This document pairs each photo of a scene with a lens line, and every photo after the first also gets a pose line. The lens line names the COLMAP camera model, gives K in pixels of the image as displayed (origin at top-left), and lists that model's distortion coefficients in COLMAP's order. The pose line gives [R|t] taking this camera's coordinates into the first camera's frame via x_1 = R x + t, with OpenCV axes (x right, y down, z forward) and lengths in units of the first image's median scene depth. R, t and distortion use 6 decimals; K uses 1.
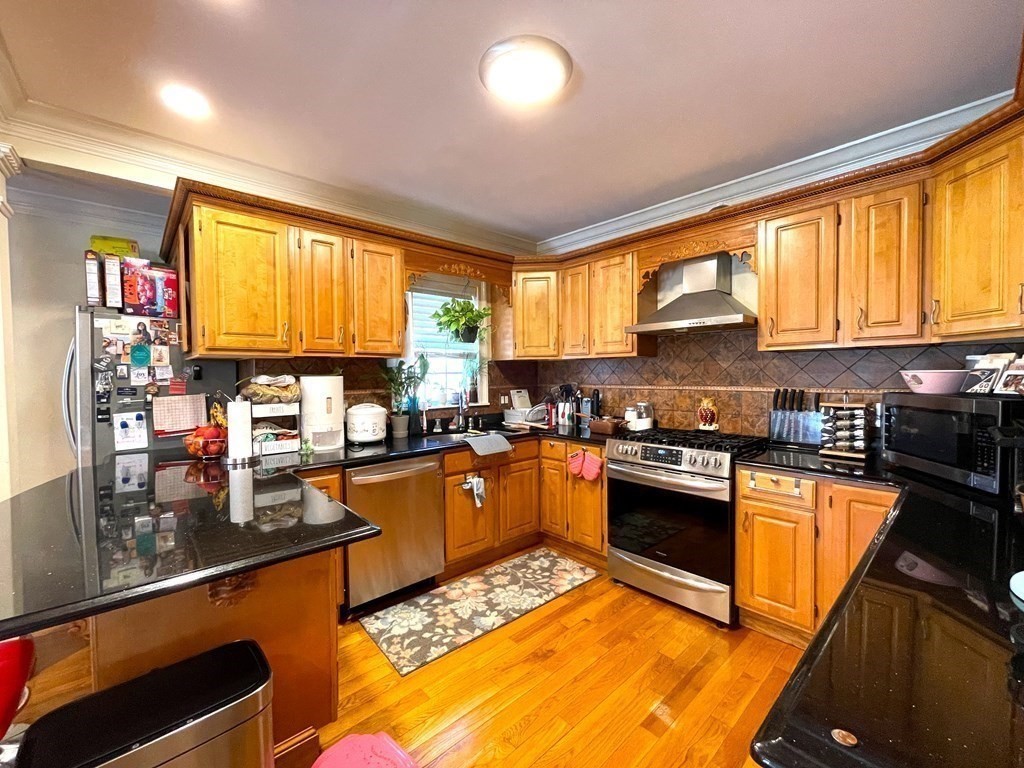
lens RADIAL K [[418.8, 0, 509.8], [0, 418.8, 384.9], [0, 0, 1]] dist [-0.003337, -0.000167]
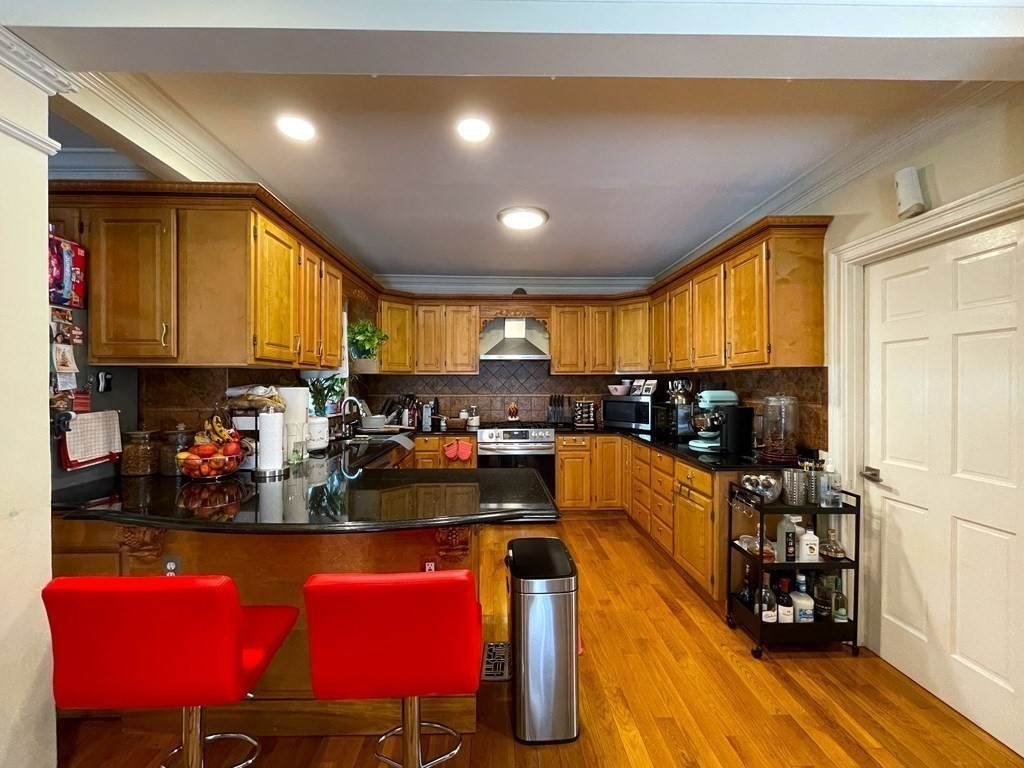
lens RADIAL K [[418.8, 0, 501.7], [0, 418.8, 384.8], [0, 0, 1]] dist [-0.003337, -0.000167]
pose [[0.649336, 0.007583, 0.760464, -0.903180], [0.013878, 0.999666, -0.021818, 0.002203], [-0.760375, 0.024721, 0.649014, -0.044927]]
